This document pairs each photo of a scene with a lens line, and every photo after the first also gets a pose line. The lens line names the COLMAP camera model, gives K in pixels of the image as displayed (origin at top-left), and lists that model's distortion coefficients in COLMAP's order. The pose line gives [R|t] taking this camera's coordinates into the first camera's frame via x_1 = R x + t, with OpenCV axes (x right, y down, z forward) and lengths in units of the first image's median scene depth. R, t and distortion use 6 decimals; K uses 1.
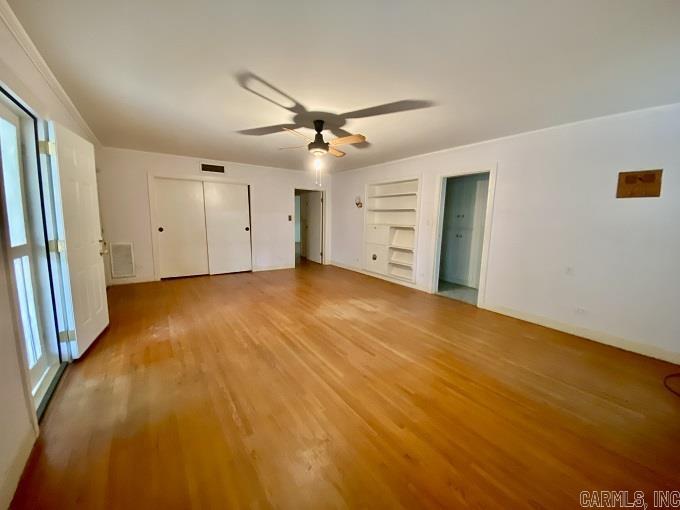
lens RADIAL K [[274.3, 0, 335.6], [0, 274.3, 254.6], [0, 0, 1]] dist [0.046508, -0.034336]
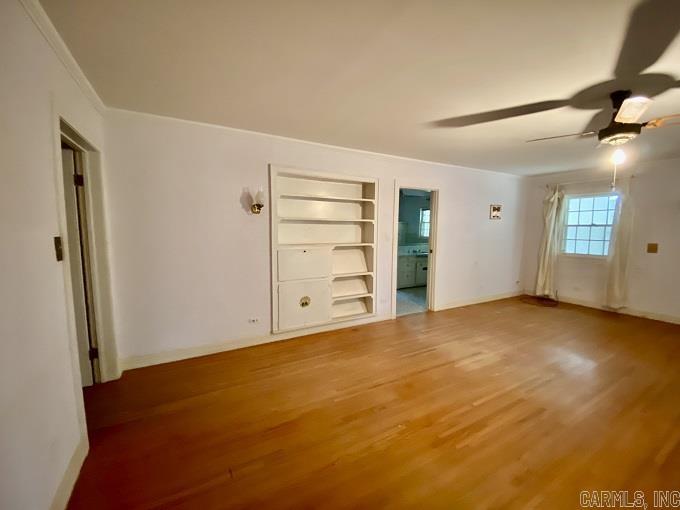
lens RADIAL K [[274.3, 0, 335.6], [0, 274.3, 254.6], [0, 0, 1]] dist [0.046508, -0.034336]
pose [[0.063337, -0.121979, 0.990510, -0.530437], [0.118462, 0.986405, 0.113898, -0.187174], [-0.990937, 0.110123, 0.076926, 1.124804]]
